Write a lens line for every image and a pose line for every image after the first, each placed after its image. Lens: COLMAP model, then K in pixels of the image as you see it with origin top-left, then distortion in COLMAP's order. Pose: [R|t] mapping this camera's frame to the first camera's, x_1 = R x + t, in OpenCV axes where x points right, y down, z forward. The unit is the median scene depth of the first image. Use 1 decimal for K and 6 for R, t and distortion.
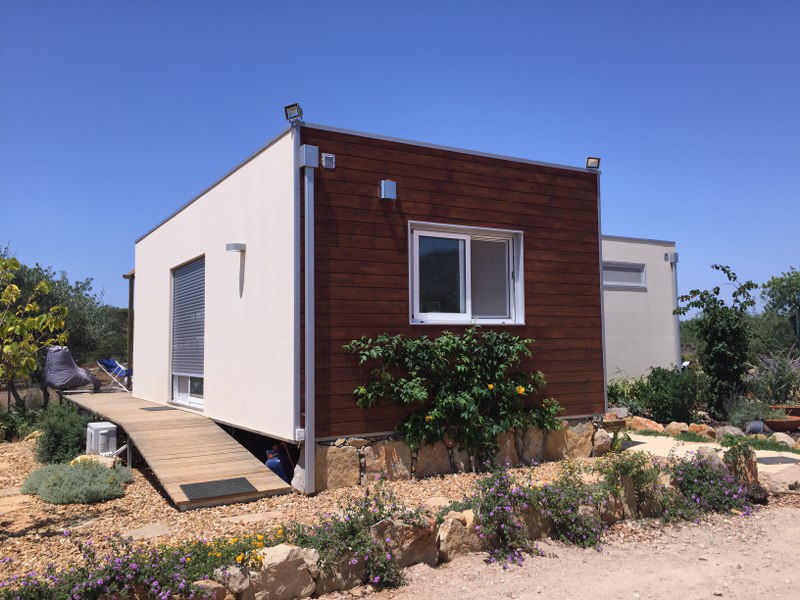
lens RADIAL K [[686.8, 0, 400.0], [0, 686.8, 300.0], [0, 0, 1]] dist [0.077117, -0.114571]
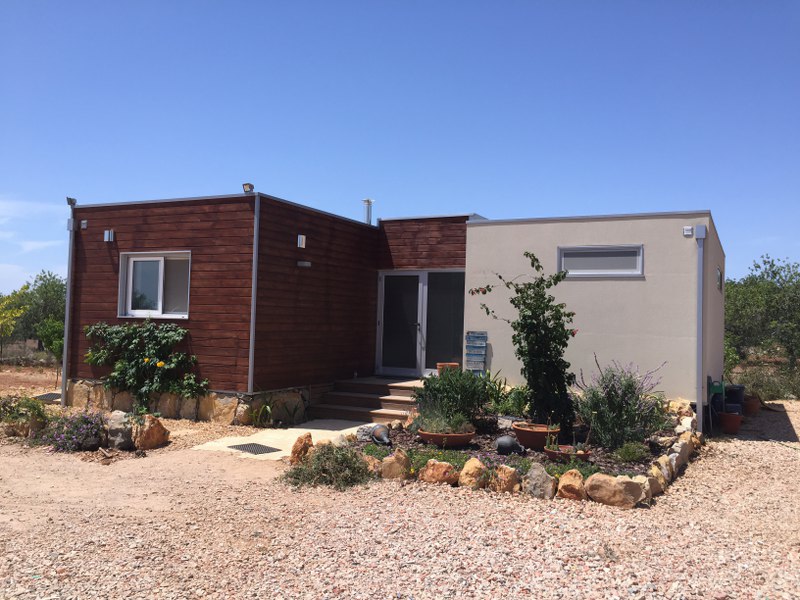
lens RADIAL K [[686.8, 0, 400.0], [0, 686.8, 300.0], [0, 0, 1]] dist [0.077117, -0.114571]
pose [[0.533417, -0.004048, -0.845843, 1.623232], [0.020597, 0.999754, 0.008204, -0.004169], [0.845602, -0.021798, 0.533369, 0.640826]]
